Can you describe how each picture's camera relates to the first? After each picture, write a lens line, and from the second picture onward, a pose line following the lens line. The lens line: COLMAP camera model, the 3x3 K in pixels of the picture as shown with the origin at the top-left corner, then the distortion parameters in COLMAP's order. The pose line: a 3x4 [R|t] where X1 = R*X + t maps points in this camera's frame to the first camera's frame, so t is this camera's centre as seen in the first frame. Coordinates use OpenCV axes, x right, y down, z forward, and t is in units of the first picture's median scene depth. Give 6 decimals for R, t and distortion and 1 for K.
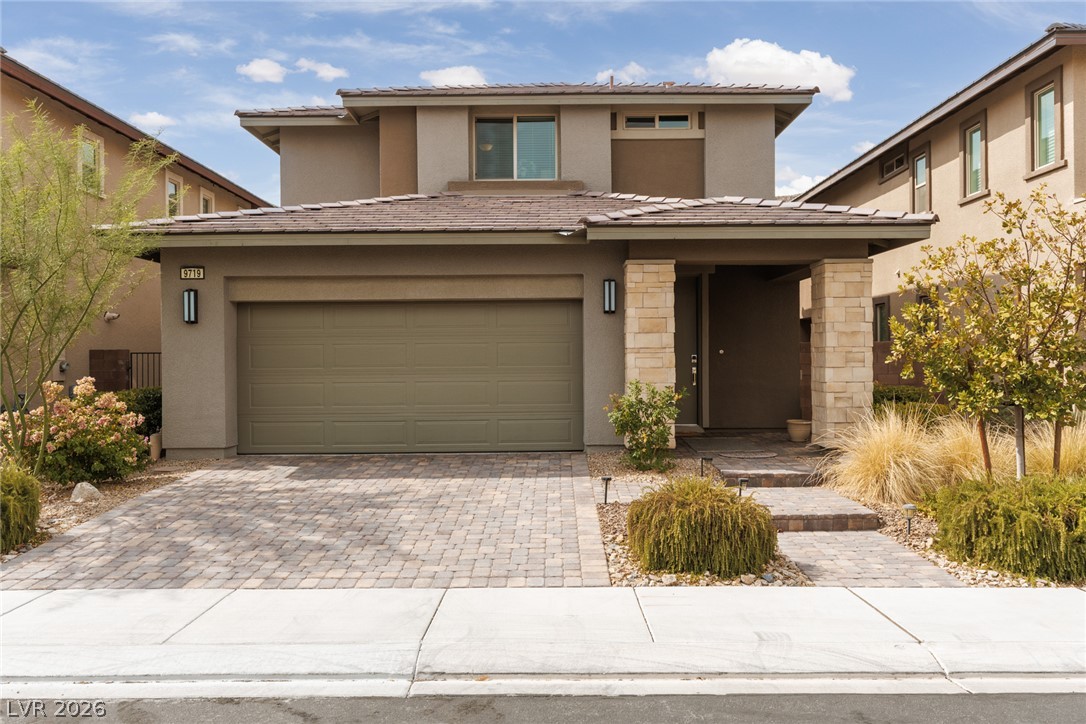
lens RADIAL K [[885.5, 0, 544.9], [0, 885.5, 365.4], [0, 0, 1]] dist [0.002921, 0.000964]
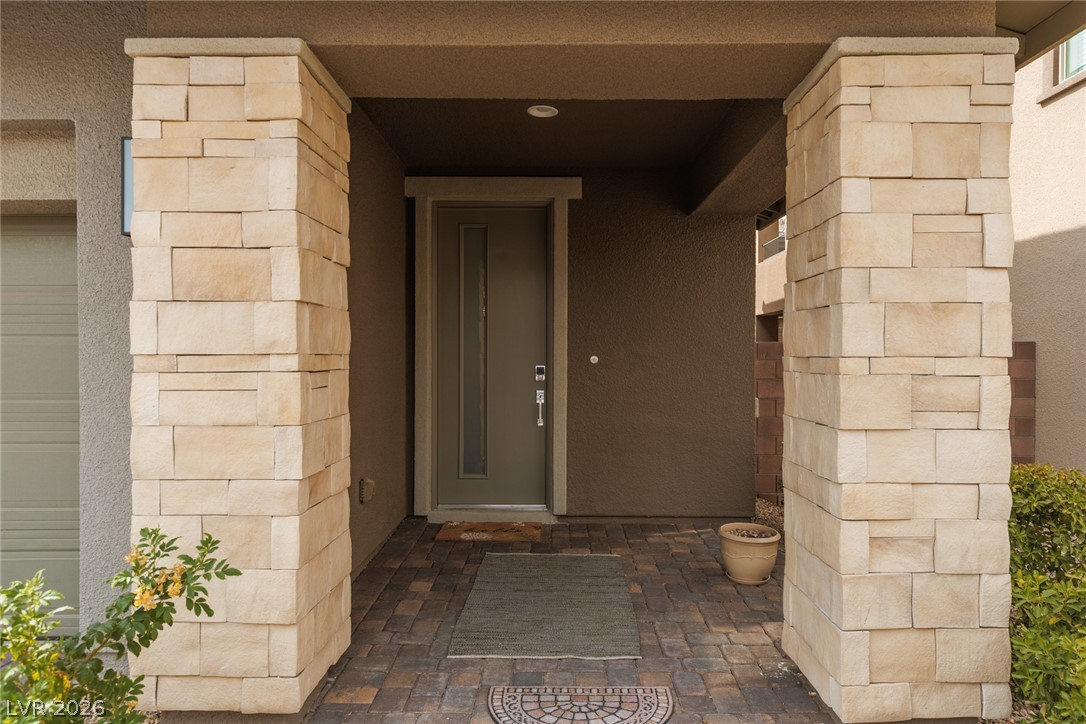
lens RADIAL K [[694.7, 0, 550.4], [0, 694.7, 365.7], [0, 0, 1]] dist [-0.002138, 0.000692]
pose [[0.999876, 0.009032, -0.012918, 0.228747], [-0.008917, 0.999920, 0.008953, -0.019198], [0.012998, -0.008837, 0.999876, 0.780934]]
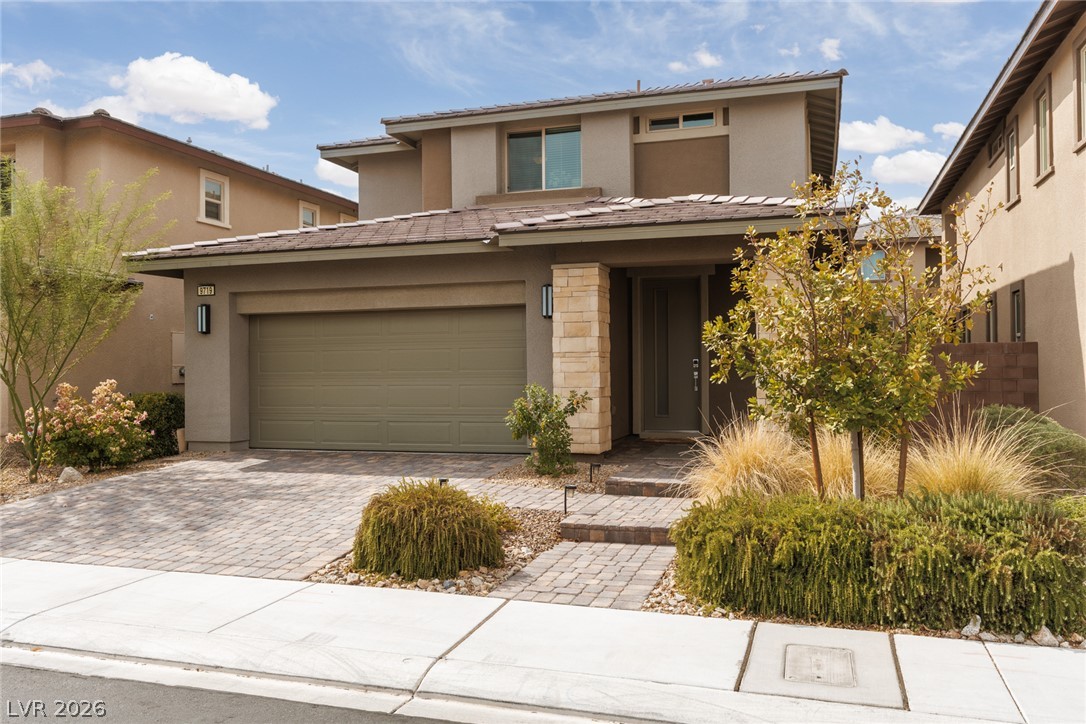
lens RADIAL K [[857.8, 0, 546.3], [0, 857.8, 362.7], [0, 0, 1]] dist [0.003853, 0.003715]
pose [[0.952044, -0.002996, -0.305946, 0.383051], [0.000043, 0.999953, -0.009658, 0.001402], [0.305961, 0.009181, 0.952000, 0.071583]]
